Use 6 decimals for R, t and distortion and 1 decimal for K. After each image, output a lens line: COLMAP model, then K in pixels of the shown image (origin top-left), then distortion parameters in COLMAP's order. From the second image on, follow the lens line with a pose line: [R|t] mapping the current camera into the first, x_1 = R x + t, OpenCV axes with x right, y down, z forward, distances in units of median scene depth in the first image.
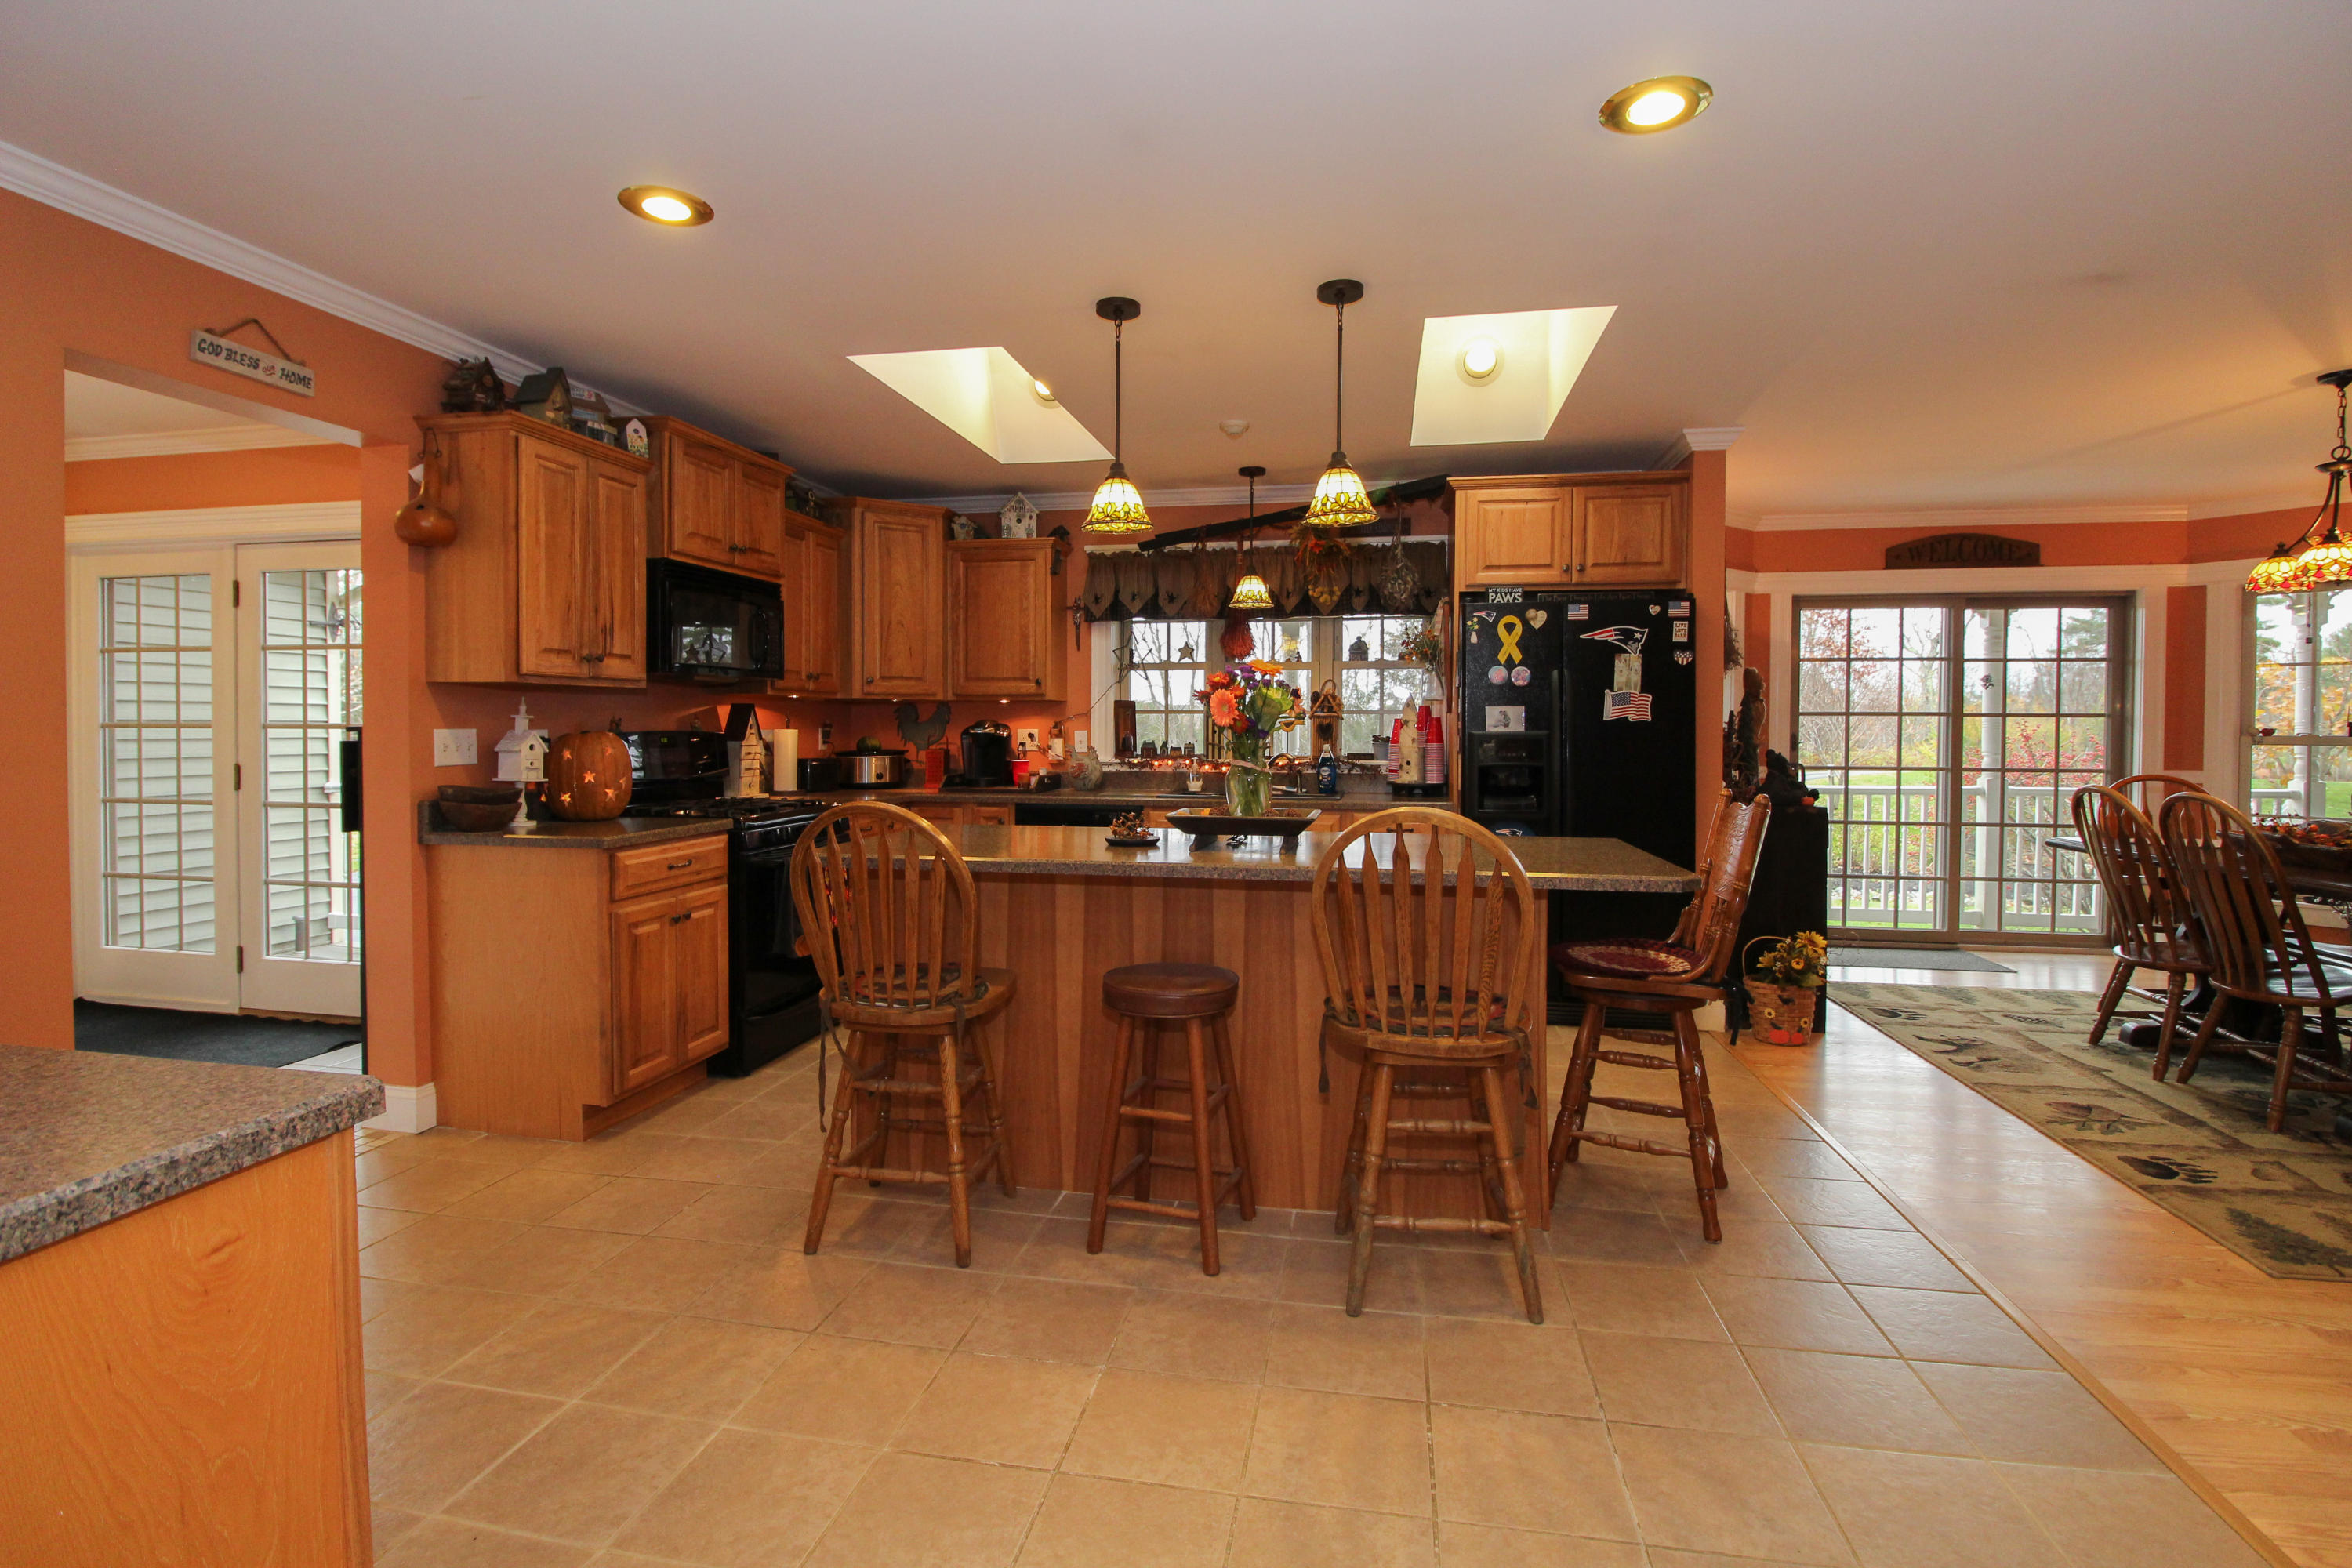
lens RADIAL K [[1080.3, 0, 1179.7], [0, 1080.3, 748.8], [0, 0, 1]] dist [-0.003143, -0.003834]
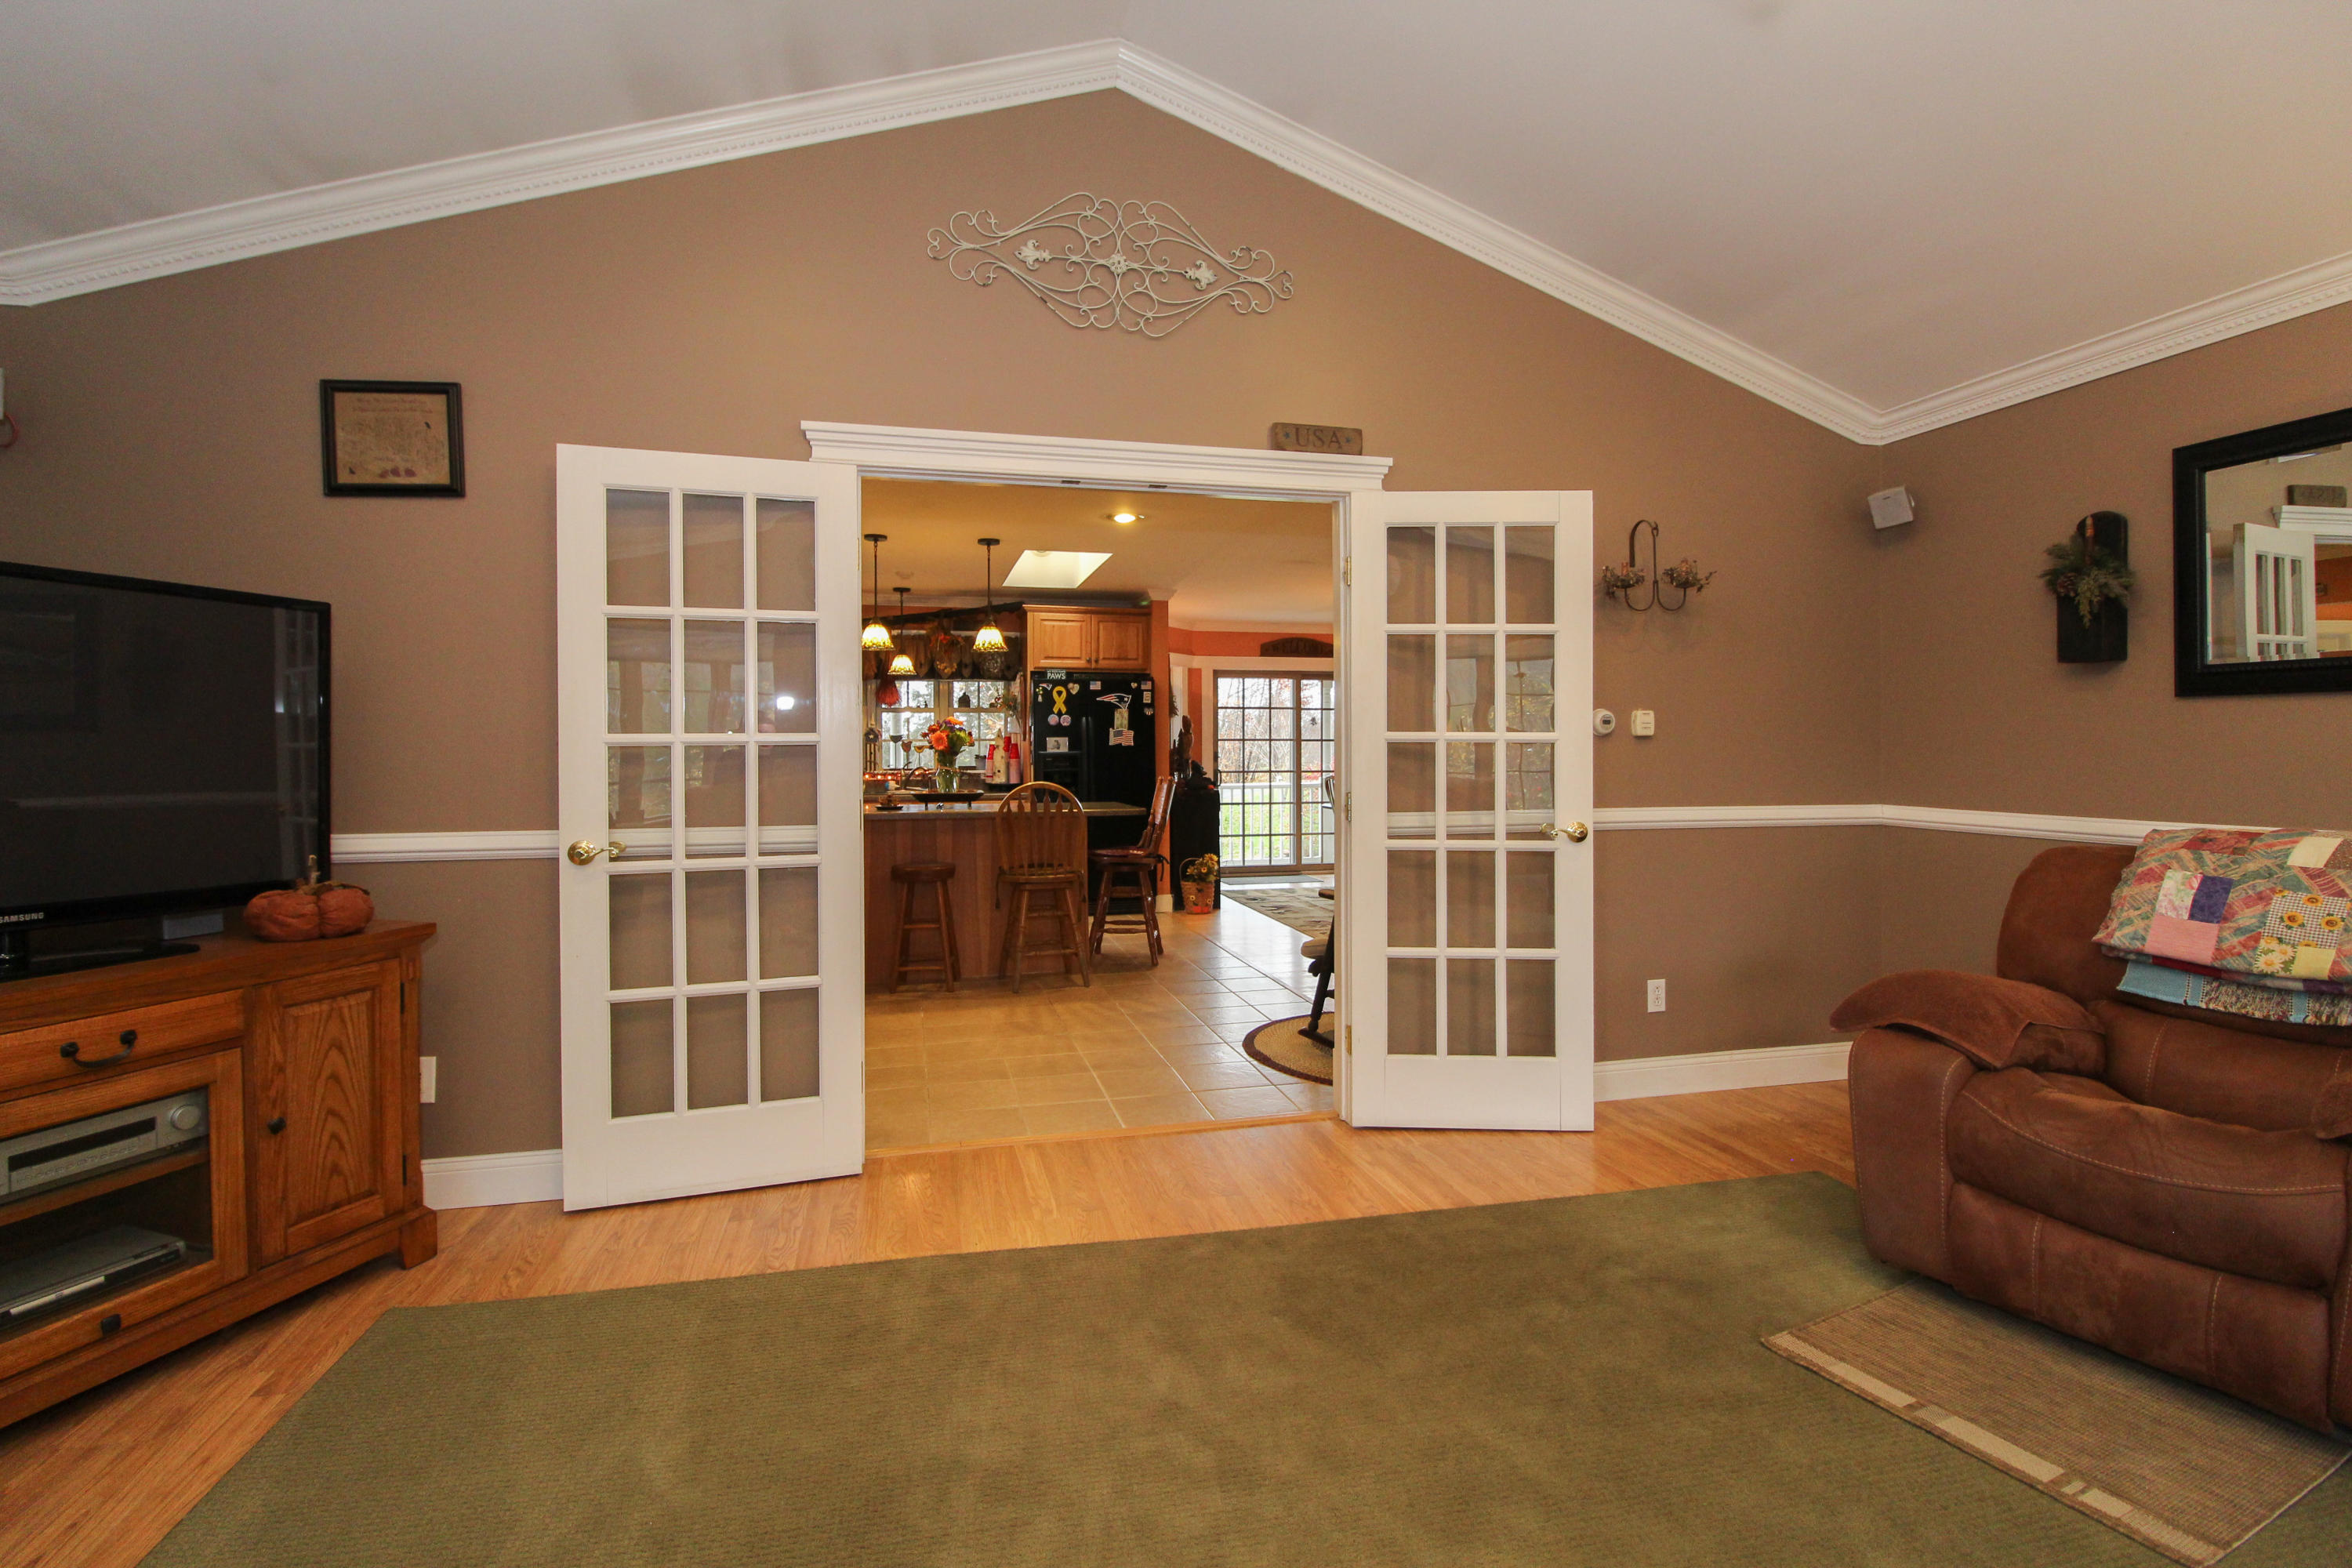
lens RADIAL K [[1080.3, 0, 1162.4], [0, 1080.3, 768.8], [0, 0, 1]] dist [-0.003143, -0.003834]
pose [[0.912540, -0.012508, 0.408796, -0.266224], [0.012649, 0.999917, 0.002357, 0.010323], [-0.408791, 0.003020, 0.912623, -0.686760]]
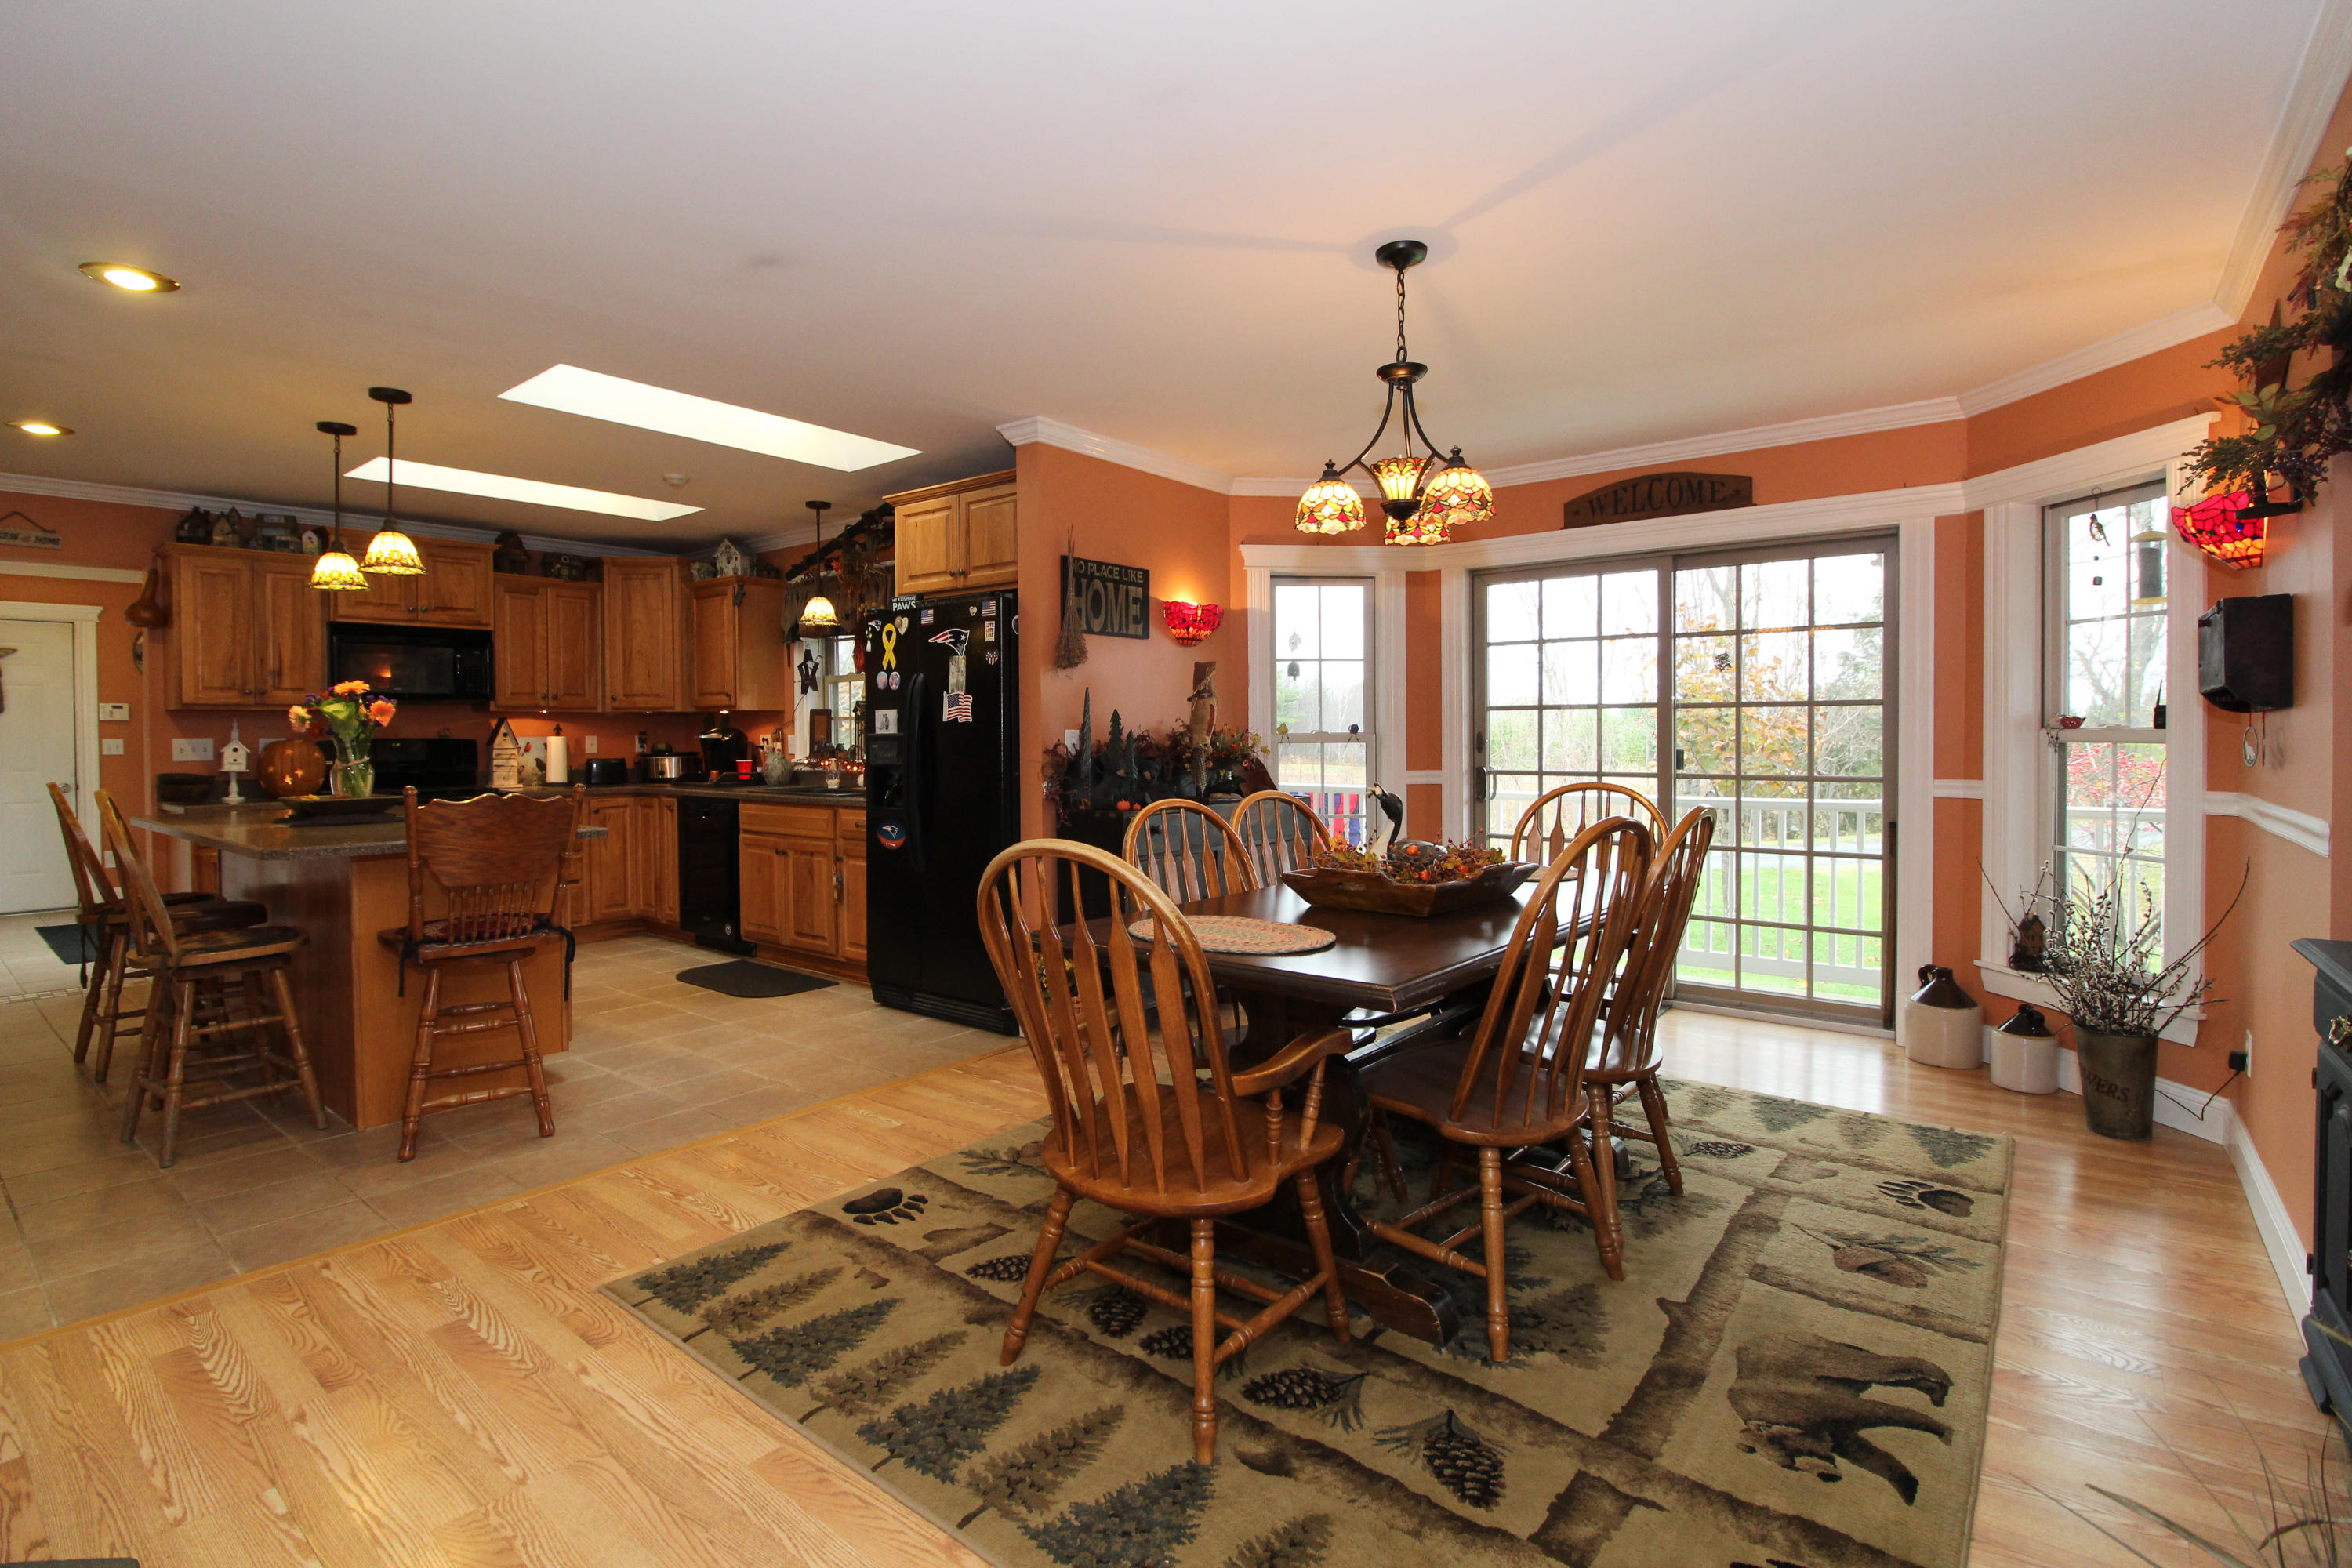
lens RADIAL K [[1080.3, 0, 1208.8], [0, 1080.3, 749.4], [0, 0, 1]] dist [-0.003143, -0.003834]
pose [[0.885712, -0.001661, -0.464232, 1.063409], [0.000163, 0.999995, -0.003266, 0.003088], [0.464234, 0.002818, 0.885708, 0.208466]]
